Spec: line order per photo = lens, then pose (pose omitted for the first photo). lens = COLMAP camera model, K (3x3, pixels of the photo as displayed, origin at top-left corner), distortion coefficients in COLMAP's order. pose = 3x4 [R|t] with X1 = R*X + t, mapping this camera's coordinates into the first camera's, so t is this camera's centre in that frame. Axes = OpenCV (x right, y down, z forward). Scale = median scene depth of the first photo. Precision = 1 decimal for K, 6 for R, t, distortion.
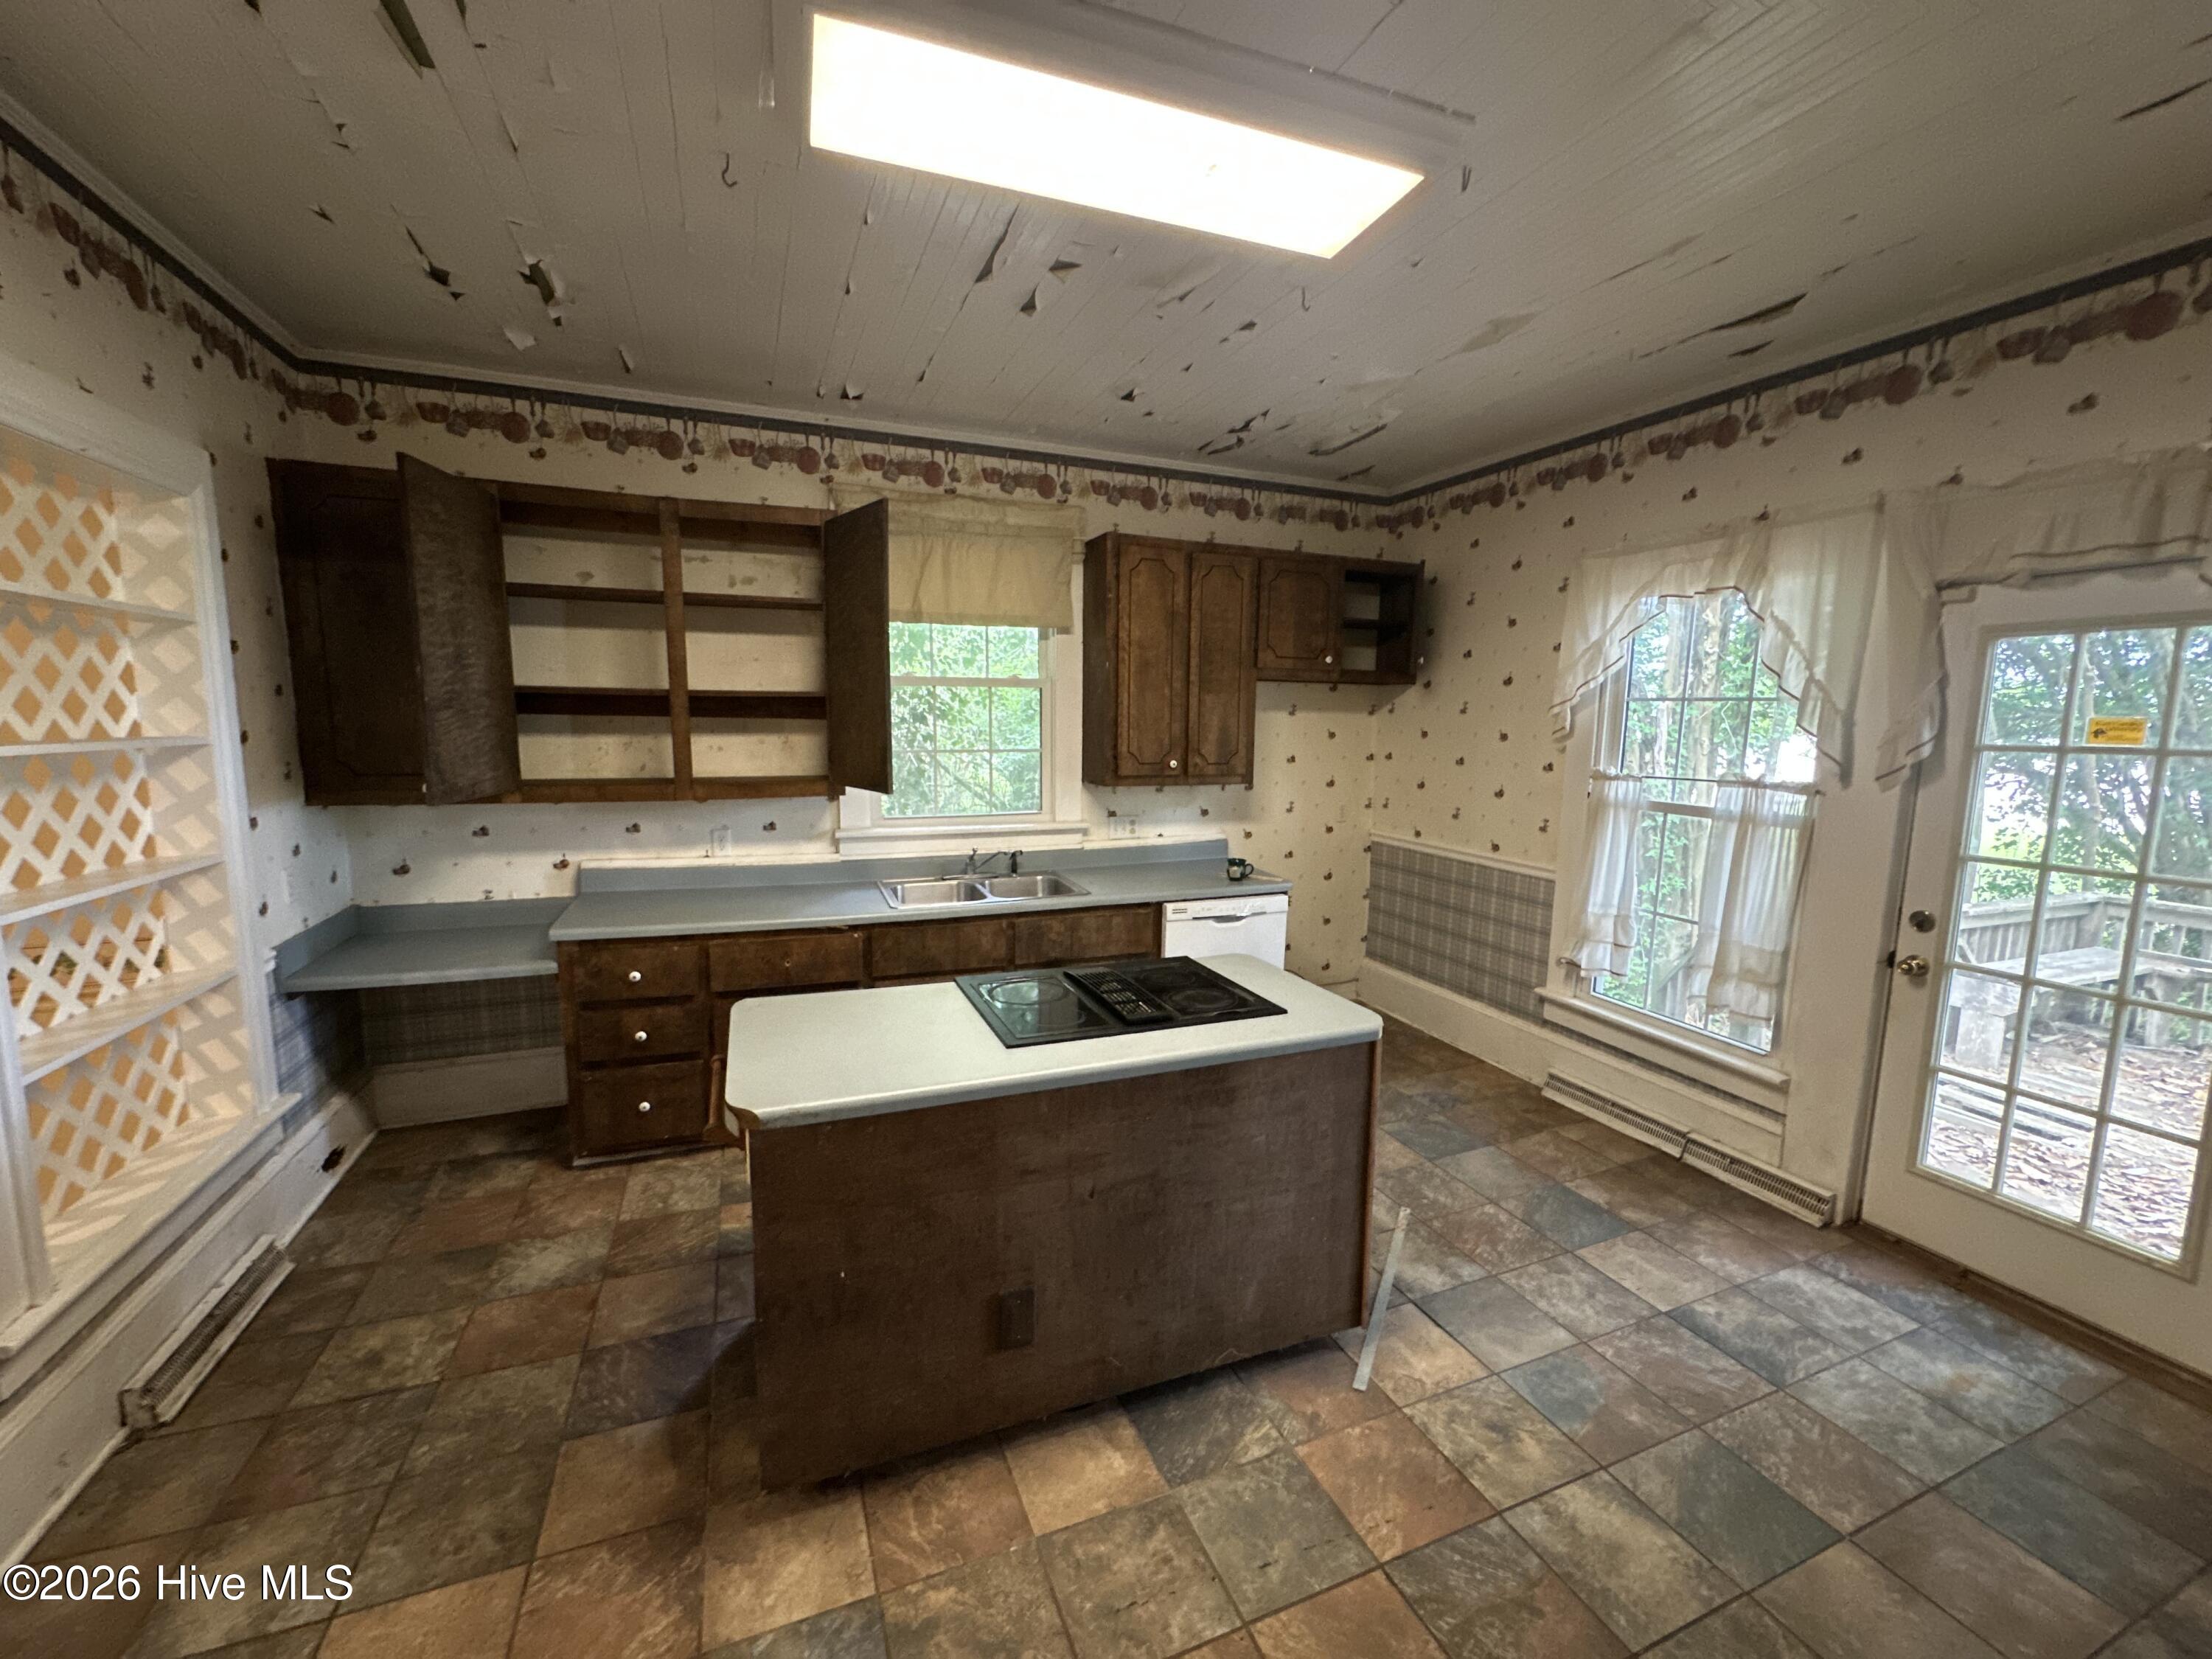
lens RADIAL K [[877.3, 0, 1100.2], [0, 877.3, 832.8], [0, 0, 1]] dist [-0.001436, -0.000509]
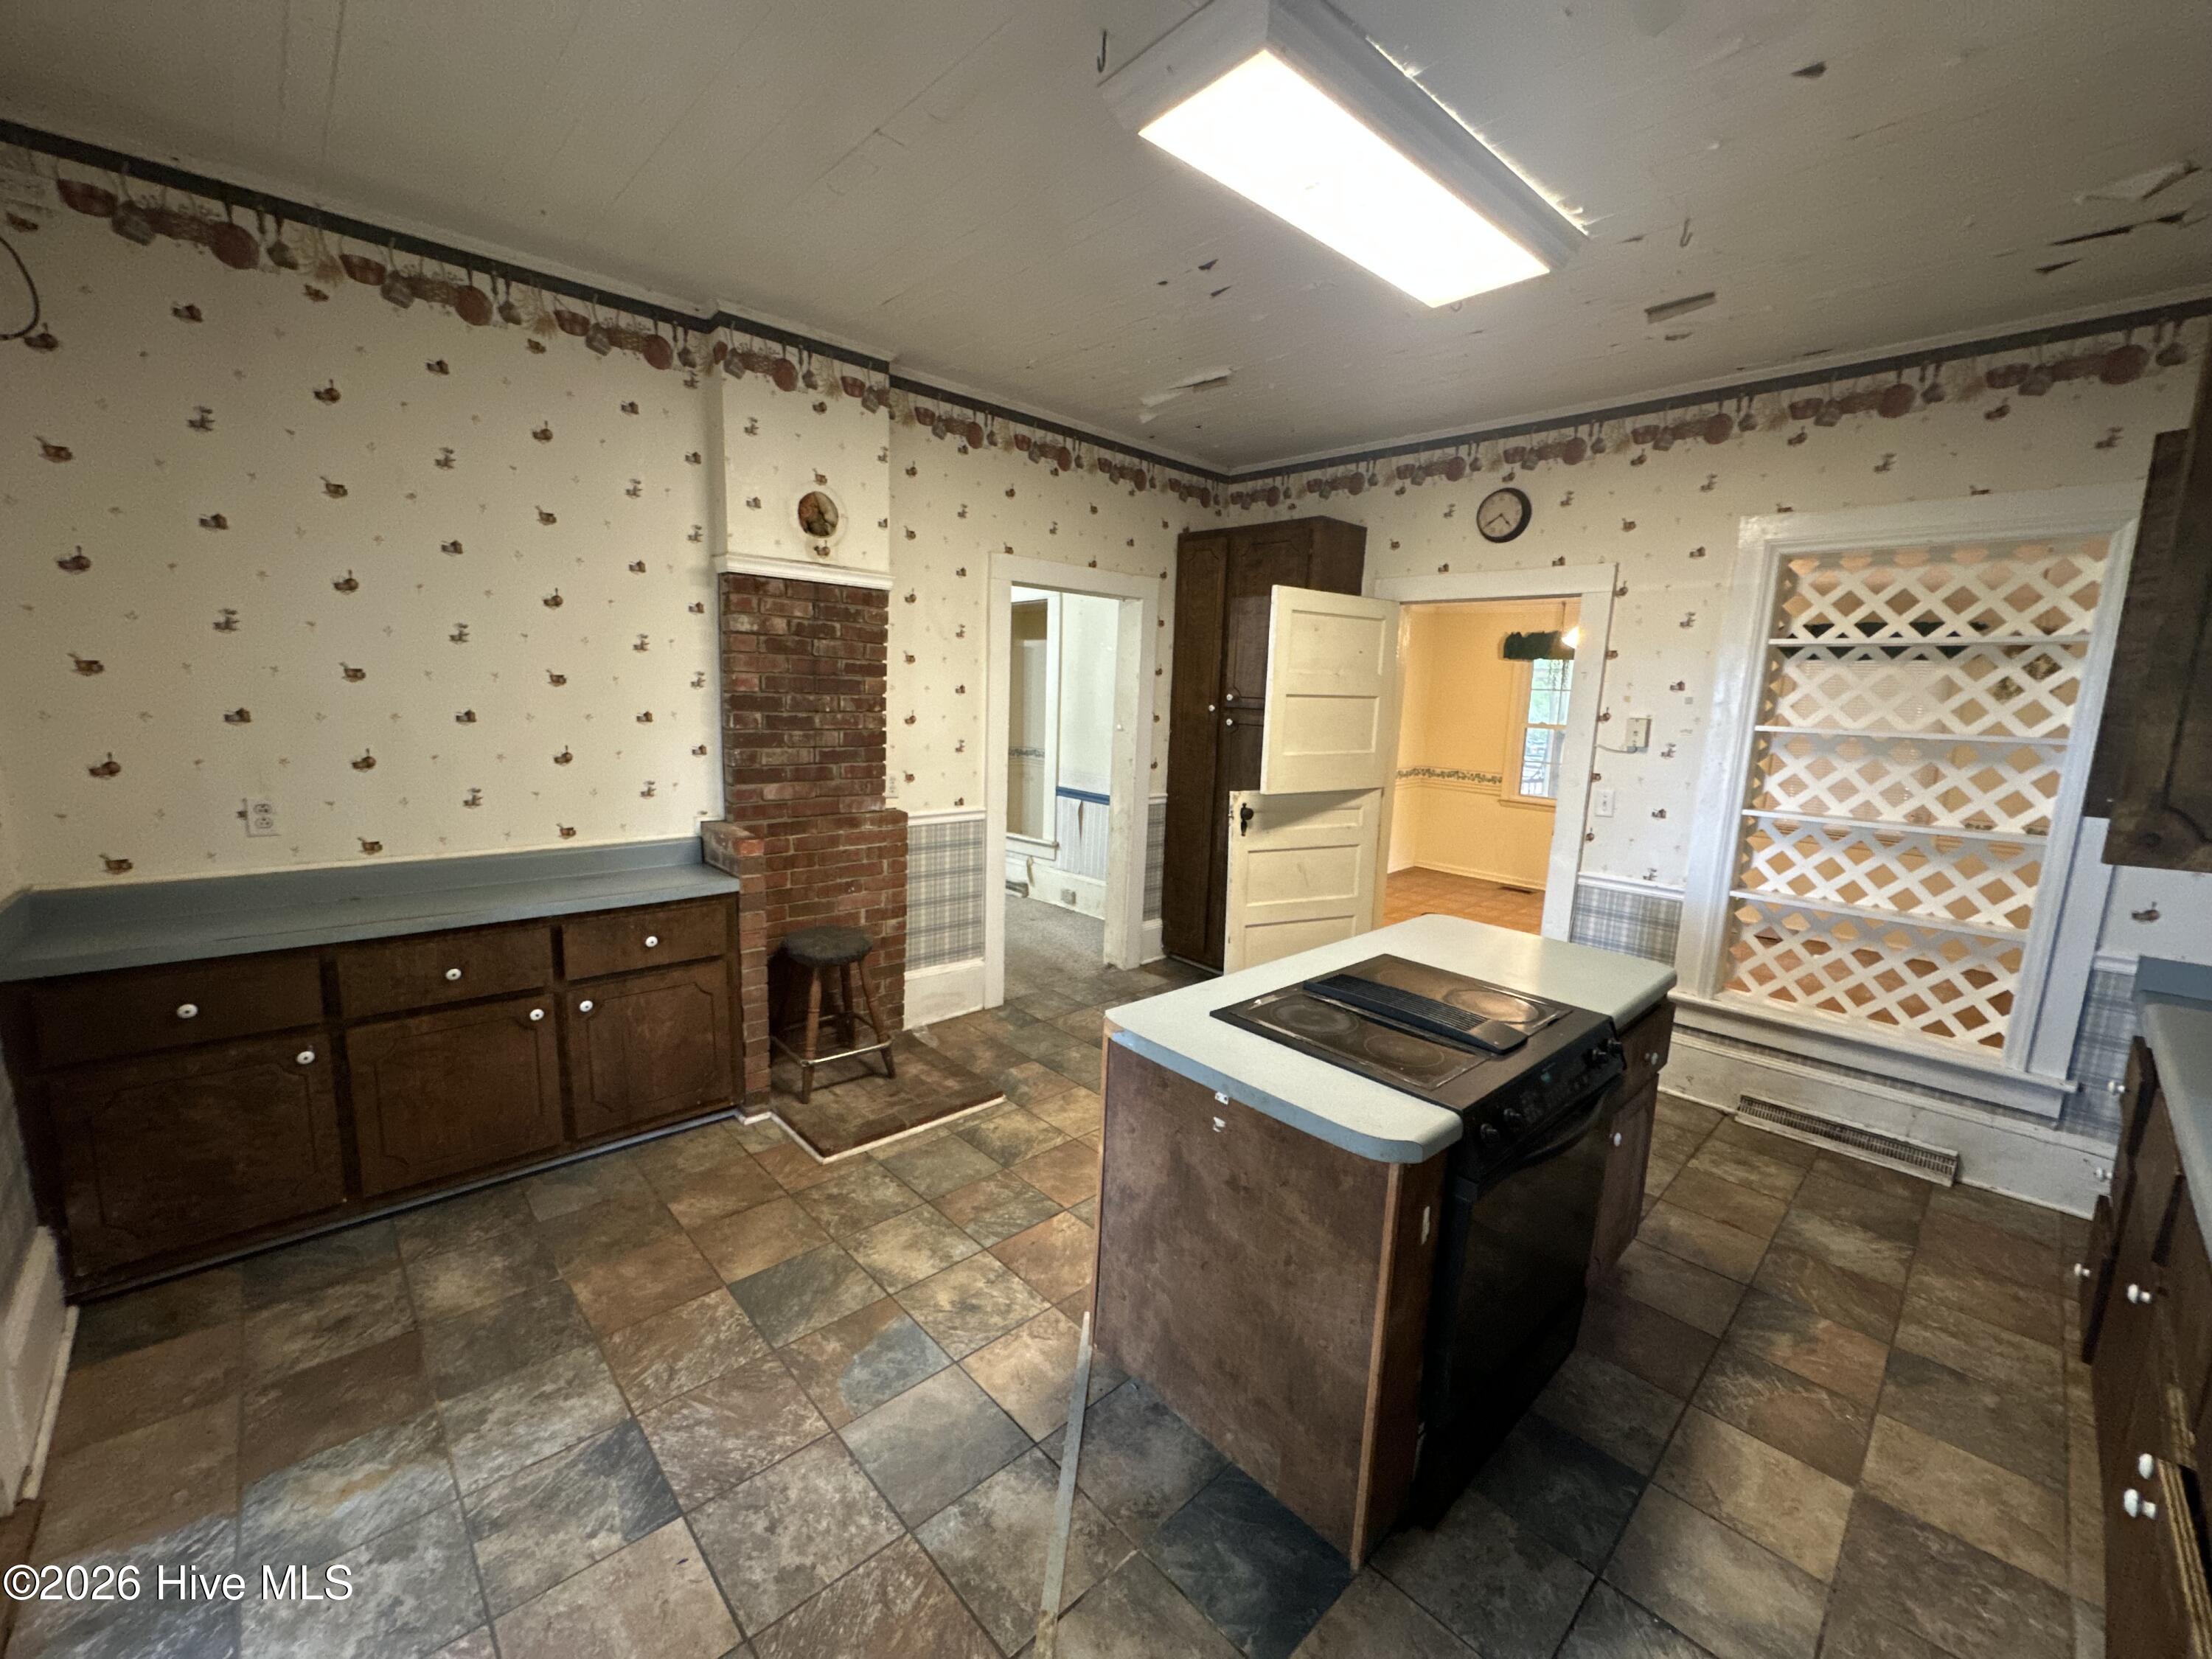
lens RADIAL K [[877.3, 0, 1101.2], [0, 877.3, 831.5], [0, 0, 1]] dist [-0.001436, -0.000509]
pose [[-0.930823, 0.009319, -0.365351, 0.613278], [-0.096960, 0.957555, 0.271453, -0.184189], [0.352374, 0.288099, -0.890411, 1.645851]]
